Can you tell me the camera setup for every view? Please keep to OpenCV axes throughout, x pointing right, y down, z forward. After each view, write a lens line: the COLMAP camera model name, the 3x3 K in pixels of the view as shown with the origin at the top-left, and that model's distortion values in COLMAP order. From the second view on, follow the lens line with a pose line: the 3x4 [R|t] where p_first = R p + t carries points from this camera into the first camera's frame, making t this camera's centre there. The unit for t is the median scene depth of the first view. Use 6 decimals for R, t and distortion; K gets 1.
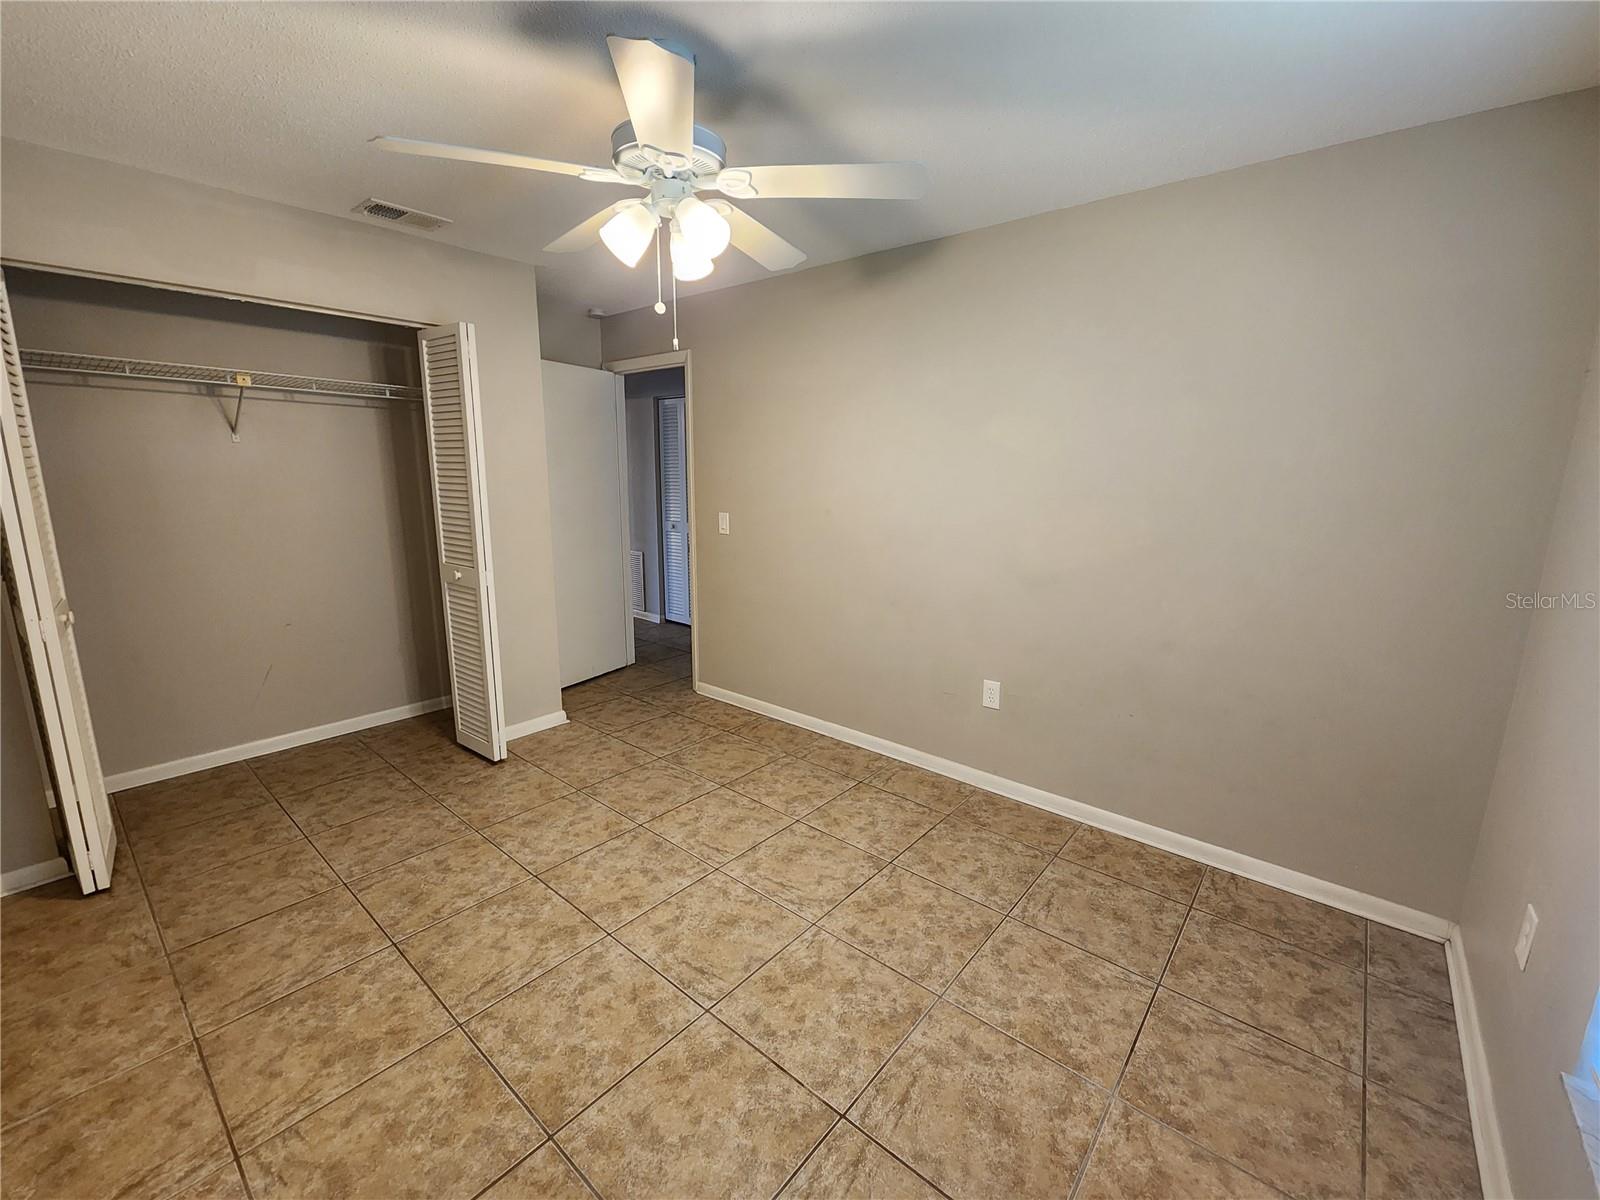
lens RADIAL K [[659.2, 0, 803.7], [0, 659.2, 601.1], [0, 0, 1]] dist [0.001976, -0.000847]
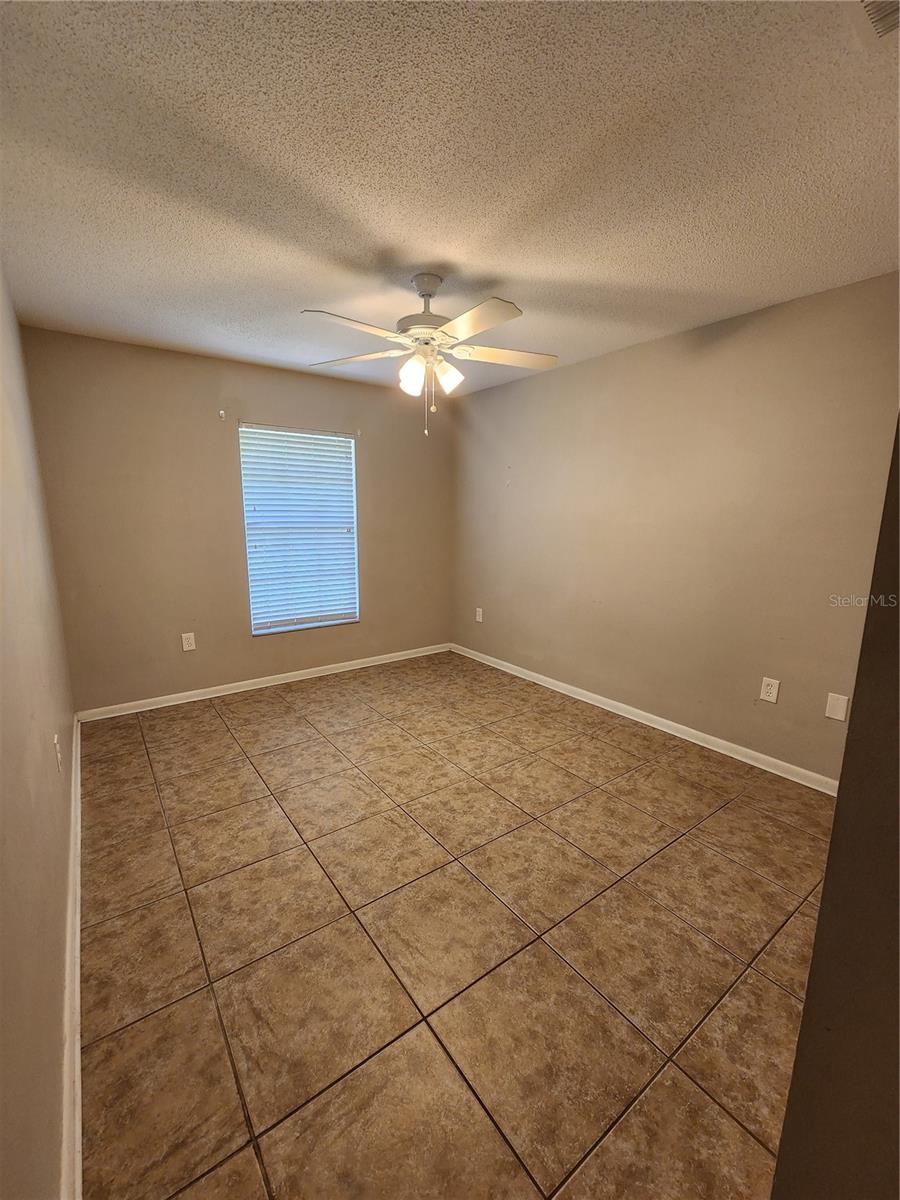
lens RADIAL K [[494.4, 0, 450.0], [0, 494.4, 600.0], [0, 0, 1]] dist [0.001976, -0.000847]
pose [[-0.971636, -0.060933, 0.228496, -0.459658], [0.027602, 0.930409, 0.365482, -0.351448], [-0.234865, 0.361422, -0.902337, 1.831709]]
